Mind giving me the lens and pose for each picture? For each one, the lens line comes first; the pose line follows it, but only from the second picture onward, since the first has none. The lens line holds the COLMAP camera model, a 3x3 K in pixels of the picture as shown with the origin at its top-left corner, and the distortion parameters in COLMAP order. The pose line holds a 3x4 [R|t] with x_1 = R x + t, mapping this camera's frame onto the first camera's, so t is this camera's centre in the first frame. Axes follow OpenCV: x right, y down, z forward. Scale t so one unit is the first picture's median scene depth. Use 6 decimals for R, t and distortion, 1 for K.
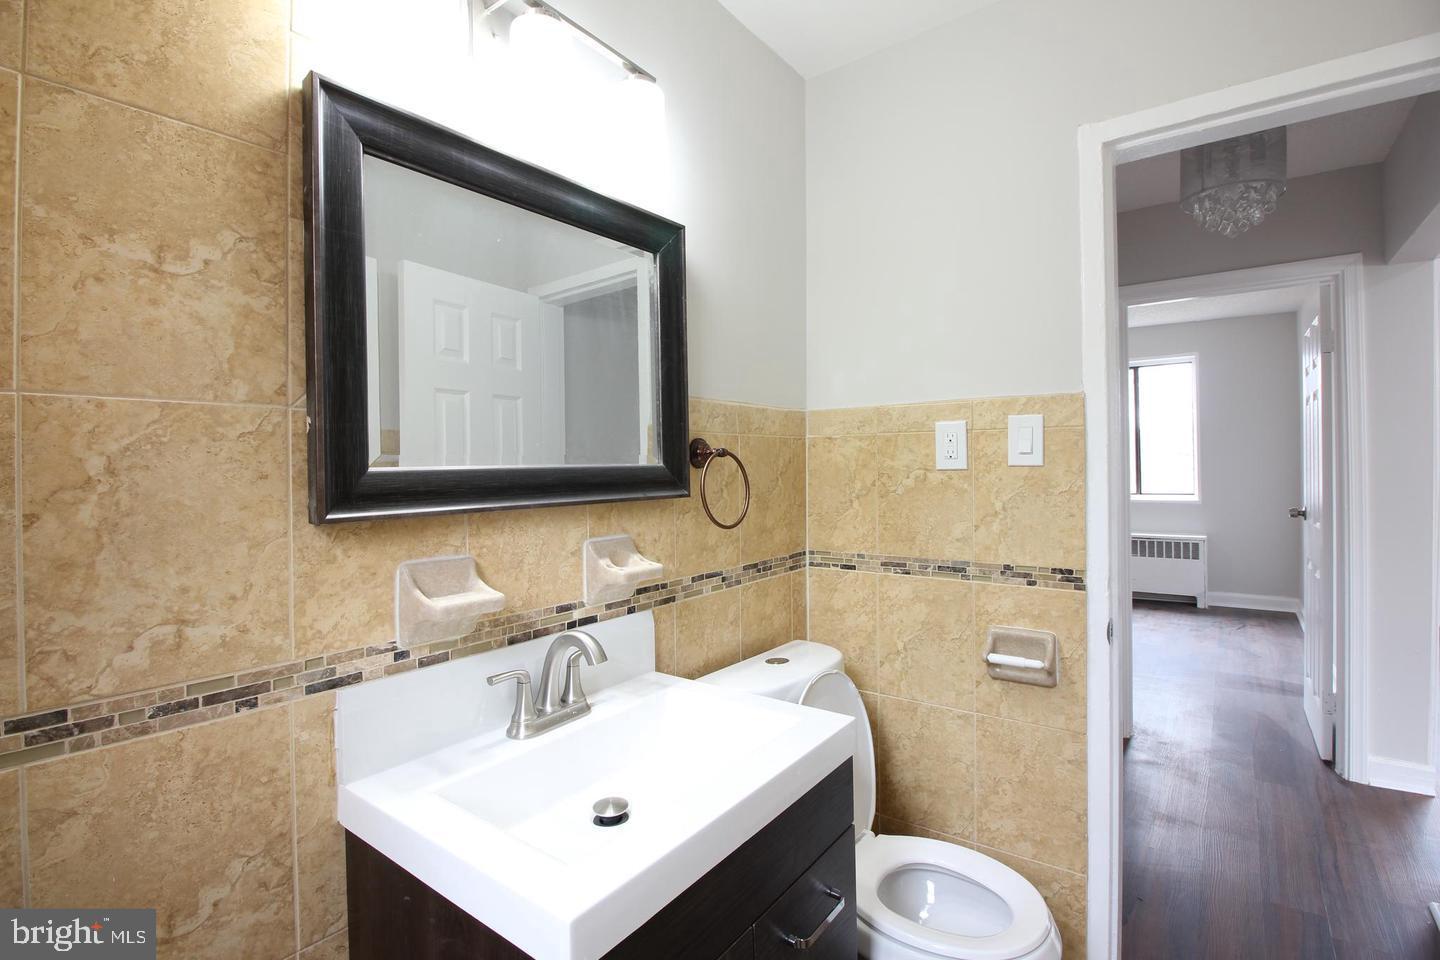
lens RADIAL K [[662.7, 0, 720.0], [0, 662.7, 465.3], [0, 0, 1]] dist [0.001372, -0.013089]
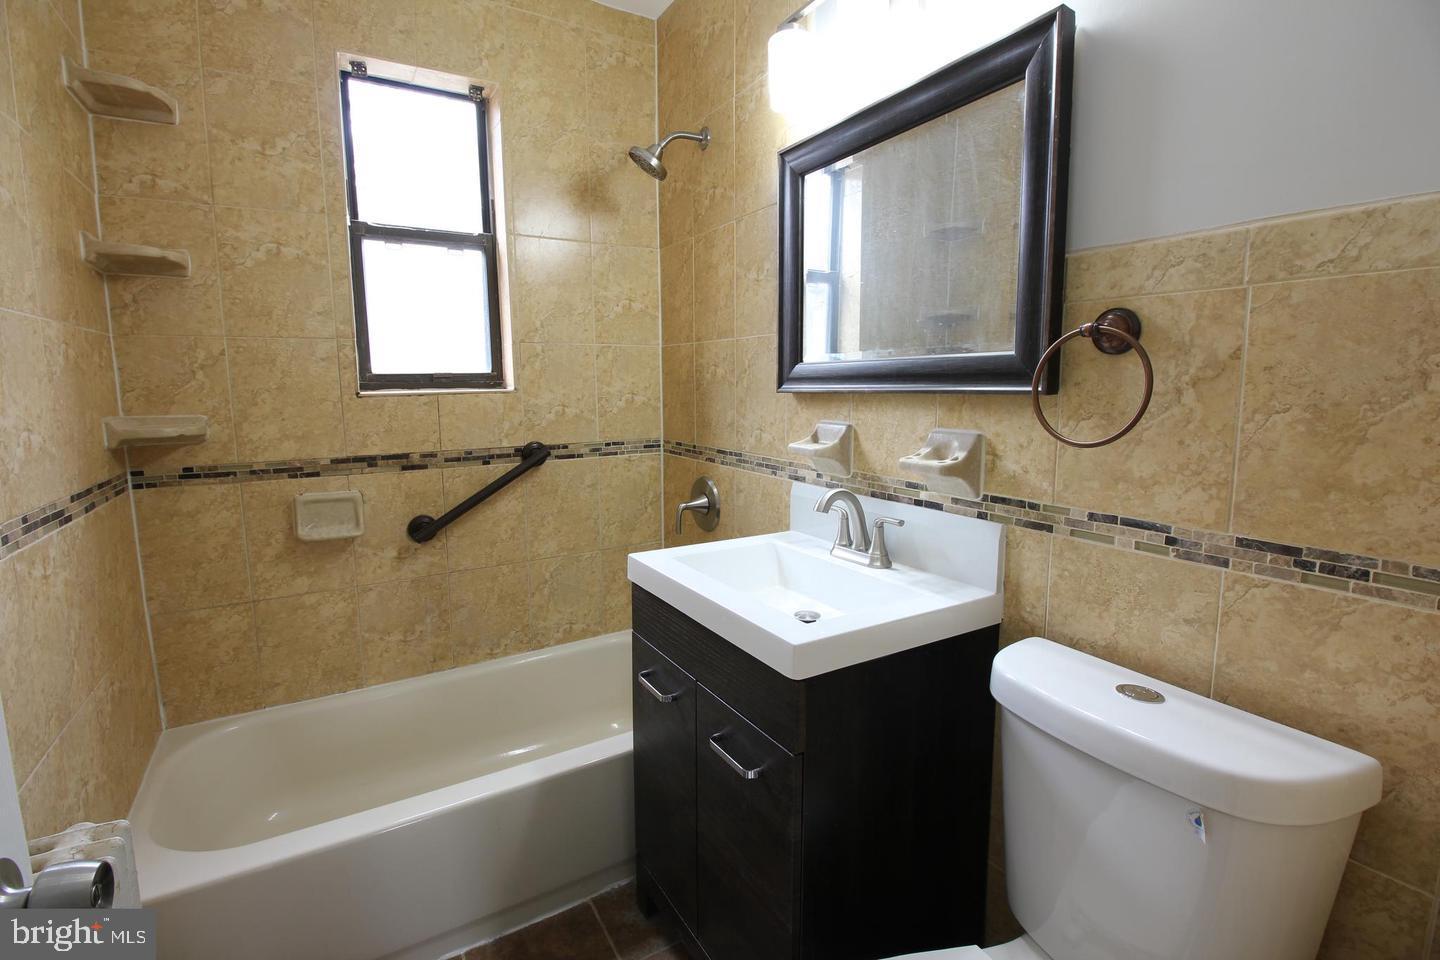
lens RADIAL K [[662.7, 0, 720.0], [0, 662.7, 465.3], [0, 0, 1]] dist [0.001372, -0.013089]
pose [[-0.372094, 0.129858, -0.919066, 0.837746], [0.011536, 0.990736, 0.135314, 0.022989], [0.928124, 0.039747, -0.370144, 1.011589]]
